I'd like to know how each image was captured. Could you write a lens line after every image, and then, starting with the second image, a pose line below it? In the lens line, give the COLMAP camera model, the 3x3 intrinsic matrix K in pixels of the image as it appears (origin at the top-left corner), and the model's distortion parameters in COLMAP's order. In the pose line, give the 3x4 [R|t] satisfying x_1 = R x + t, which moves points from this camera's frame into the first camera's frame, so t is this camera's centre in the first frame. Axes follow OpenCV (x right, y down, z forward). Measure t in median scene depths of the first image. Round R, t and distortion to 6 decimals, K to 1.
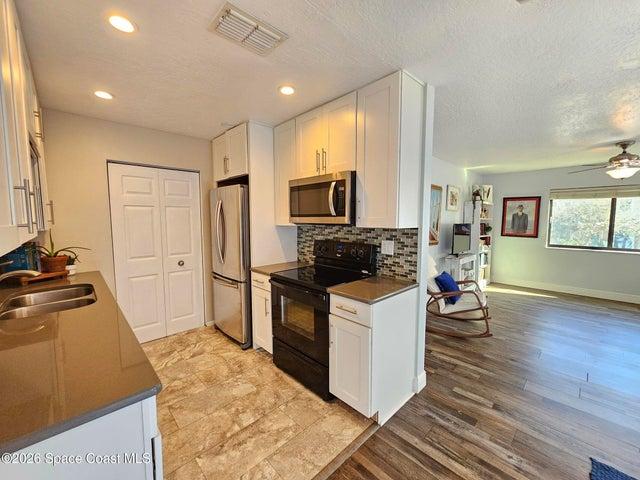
lens RADIAL K [[261.0, 0, 322.1], [0, 261.0, 239.4], [0, 0, 1]] dist [-0.001344, 0.000105]
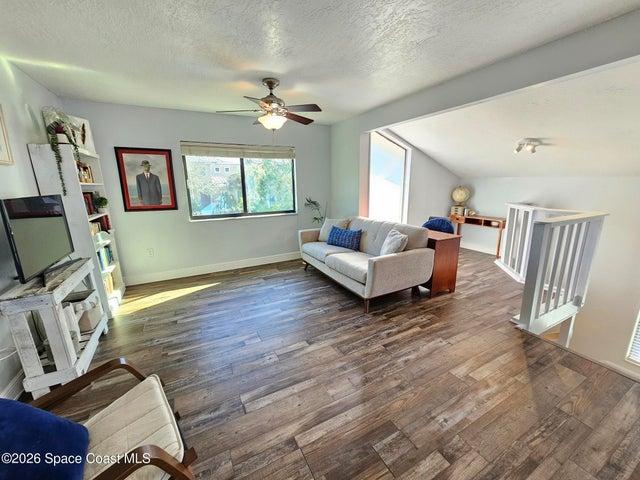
lens RADIAL K [[261.0, 0, 322.1], [0, 261.0, 239.4], [0, 0, 1]] dist [-0.001344, 0.000105]
pose [[0.270022, -0.214583, 0.938638, 0.269727], [0.089475, 0.976224, 0.197436, -0.035784], [-0.958688, 0.030672, 0.282802, 0.469121]]
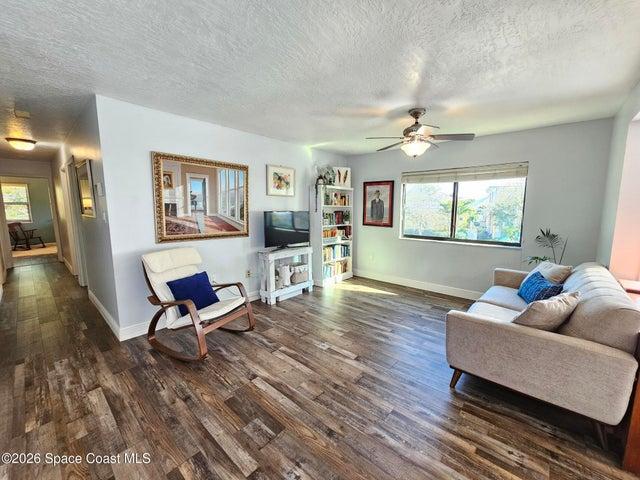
lens RADIAL K [[259.7, 0, 322.8], [0, 259.7, 240.0], [0, 0, 1]] dist [0.000094, 0.000082]
pose [[0.996290, -0.010310, 0.085437, 0.578192], [0.006302, 0.998873, 0.047053, -0.006542], [-0.085826, -0.046340, 0.995232, 0.146003]]
